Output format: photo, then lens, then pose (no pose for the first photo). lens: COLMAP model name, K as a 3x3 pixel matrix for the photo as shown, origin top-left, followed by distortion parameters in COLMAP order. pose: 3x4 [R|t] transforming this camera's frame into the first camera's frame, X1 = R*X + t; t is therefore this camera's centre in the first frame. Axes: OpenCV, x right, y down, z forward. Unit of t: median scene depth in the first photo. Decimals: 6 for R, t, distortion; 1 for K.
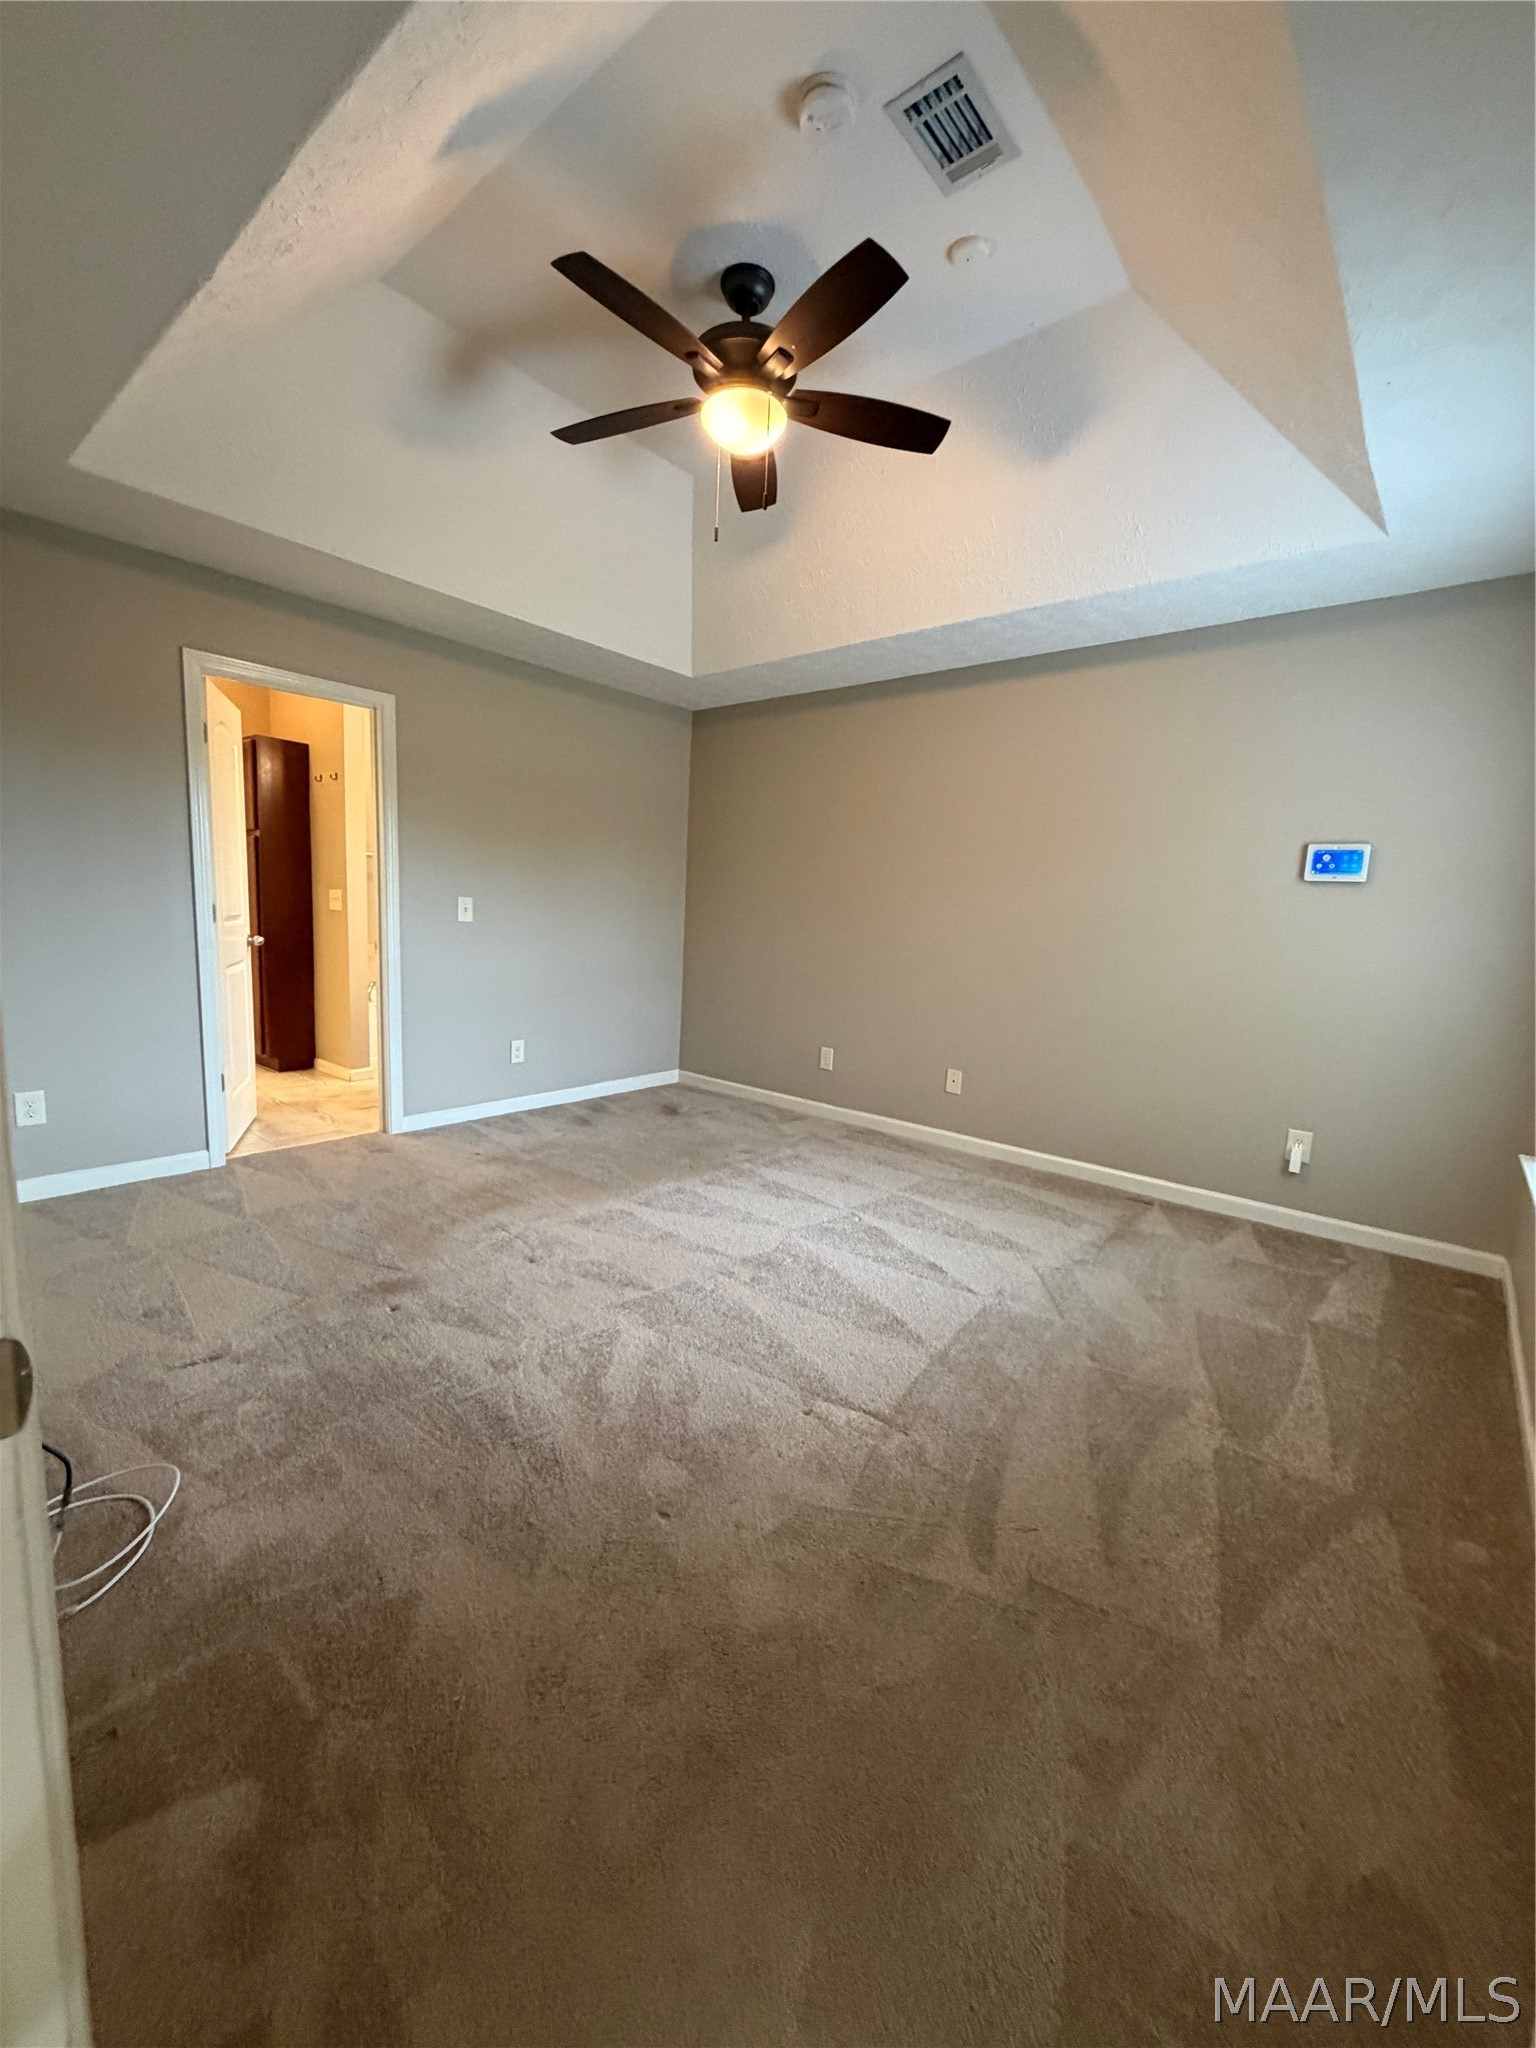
lens RADIAL K [[814.5, 0, 773.0], [0, 814.5, 1022.2], [0, 0, 1]] dist [-0.001457, 0.000343]
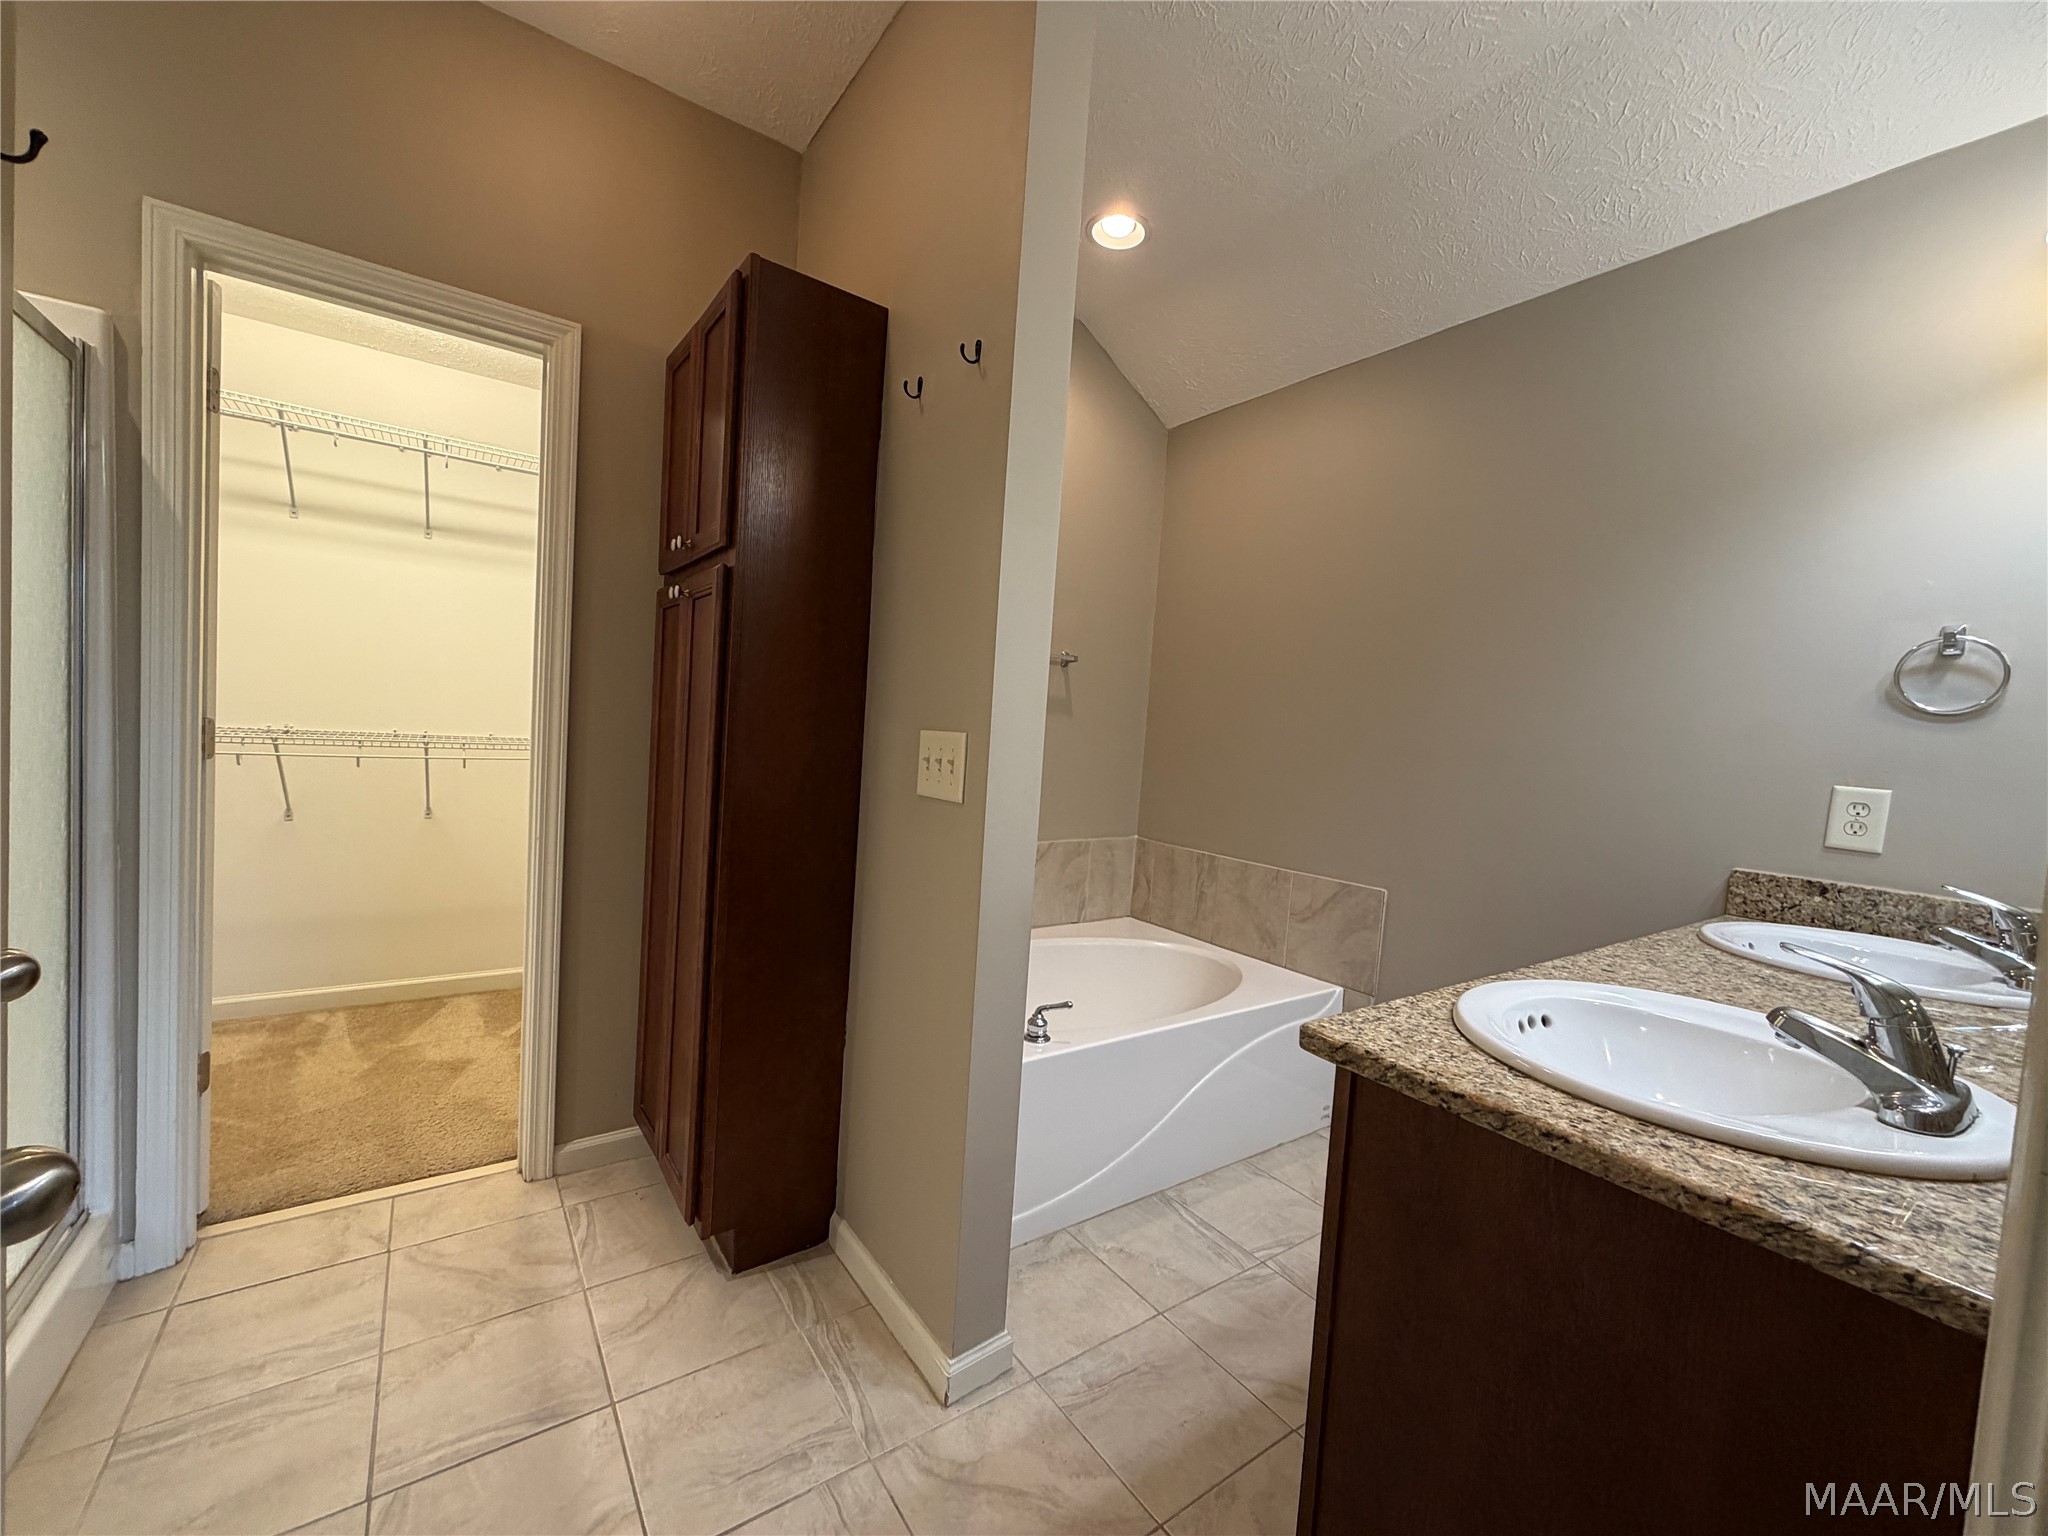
lens RADIAL K [[814.5, 0, 1019.6], [0, 814.5, 769.0], [0, 0, 1]] dist [-0.001457, 0.000343]
pose [[0.965477, 0.030548, -0.258691, -0.787180], [-0.054965, 0.994631, -0.087686, -0.224843], [0.254623, 0.098878, 0.961972, 1.310811]]
